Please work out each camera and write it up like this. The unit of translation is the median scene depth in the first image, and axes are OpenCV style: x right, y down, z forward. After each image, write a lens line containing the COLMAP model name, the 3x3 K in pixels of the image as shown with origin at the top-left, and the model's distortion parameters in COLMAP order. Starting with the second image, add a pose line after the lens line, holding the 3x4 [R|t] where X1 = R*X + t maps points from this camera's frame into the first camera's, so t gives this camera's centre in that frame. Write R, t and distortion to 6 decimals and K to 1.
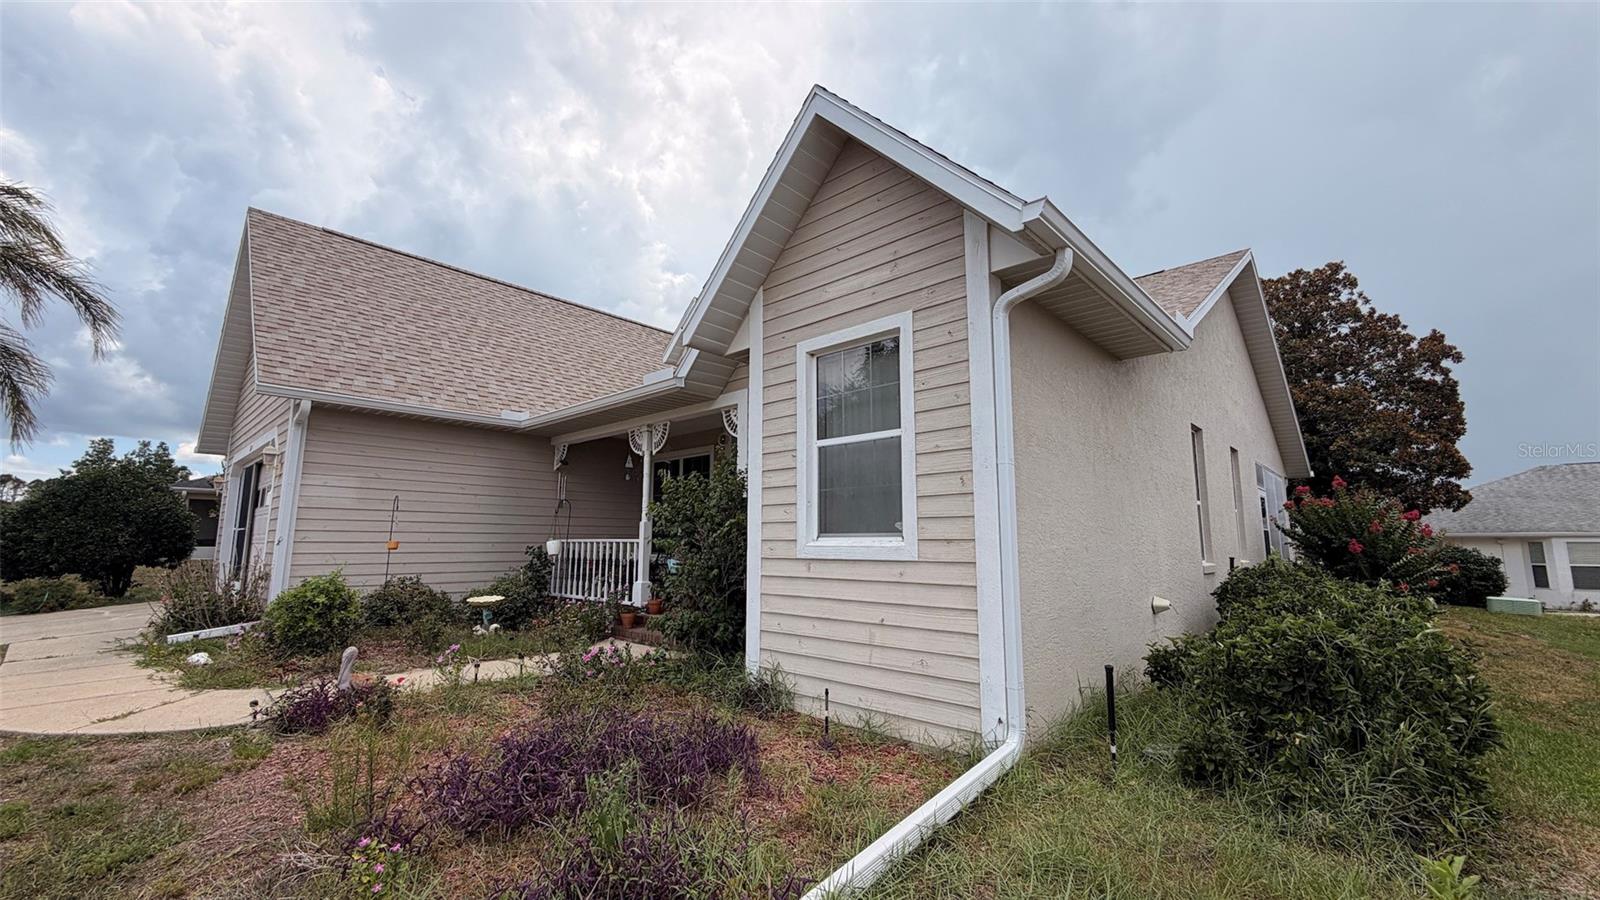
lens RADIAL K [[638.5, 0, 796.8], [0, 638.5, 452.3], [0, 0, 1]] dist [0.002278, -0.000834]
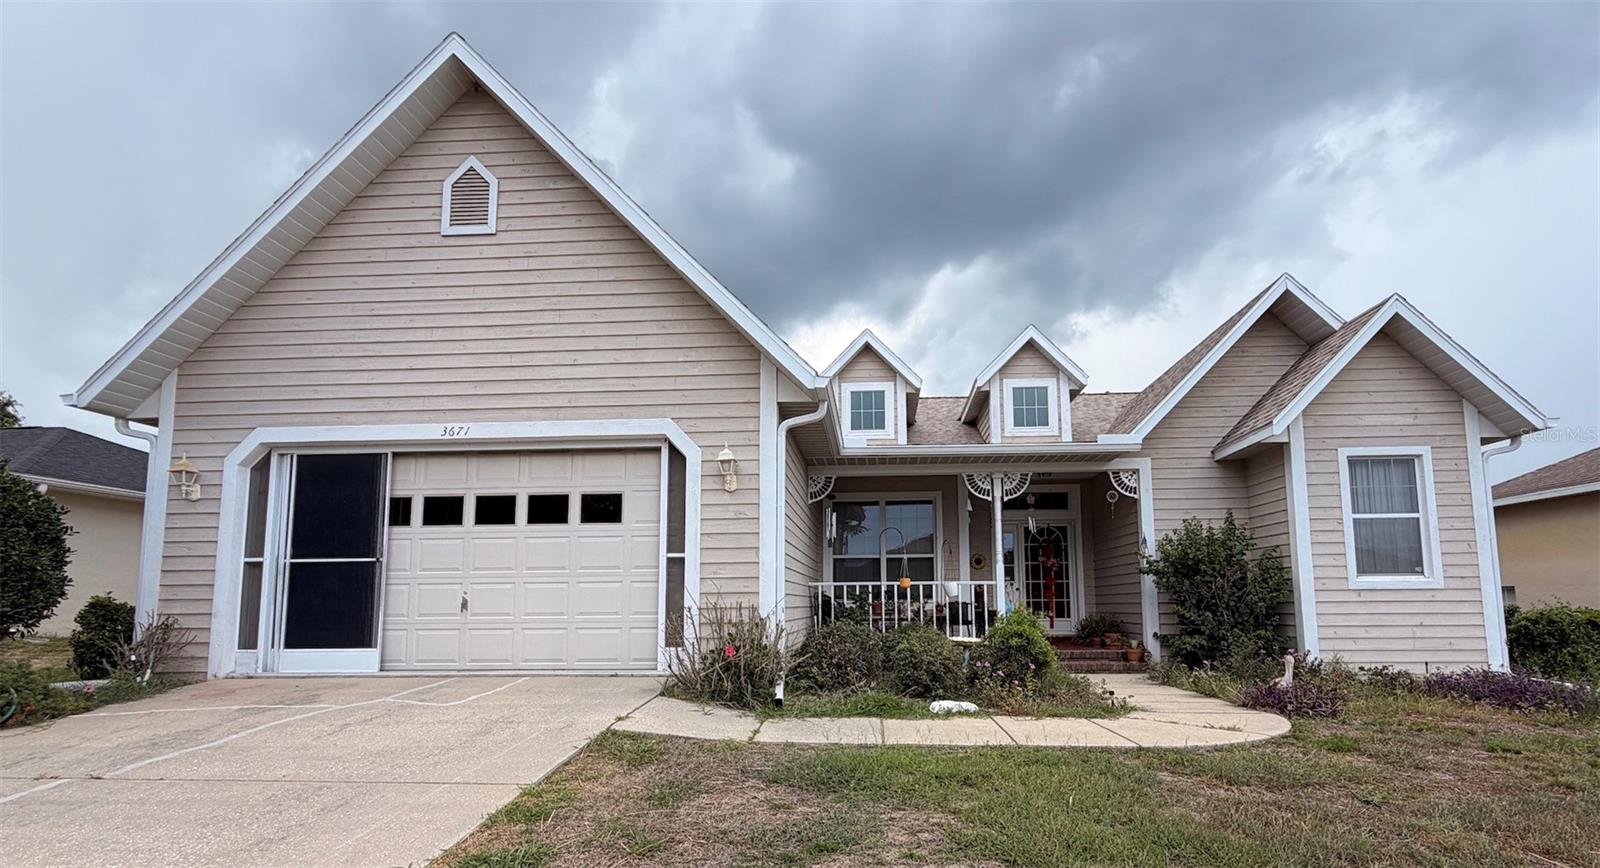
lens RADIAL K [[757.9, 0, 800.9], [0, 757.9, 525.1], [0, 0, 1]] dist [-0.000599, 0.000136]
pose [[0.765180, 0.061175, 0.640904, -2.262269], [-0.082335, 0.996600, 0.003174, 0.117297], [-0.638530, -0.055197, 0.767615, 0.460060]]
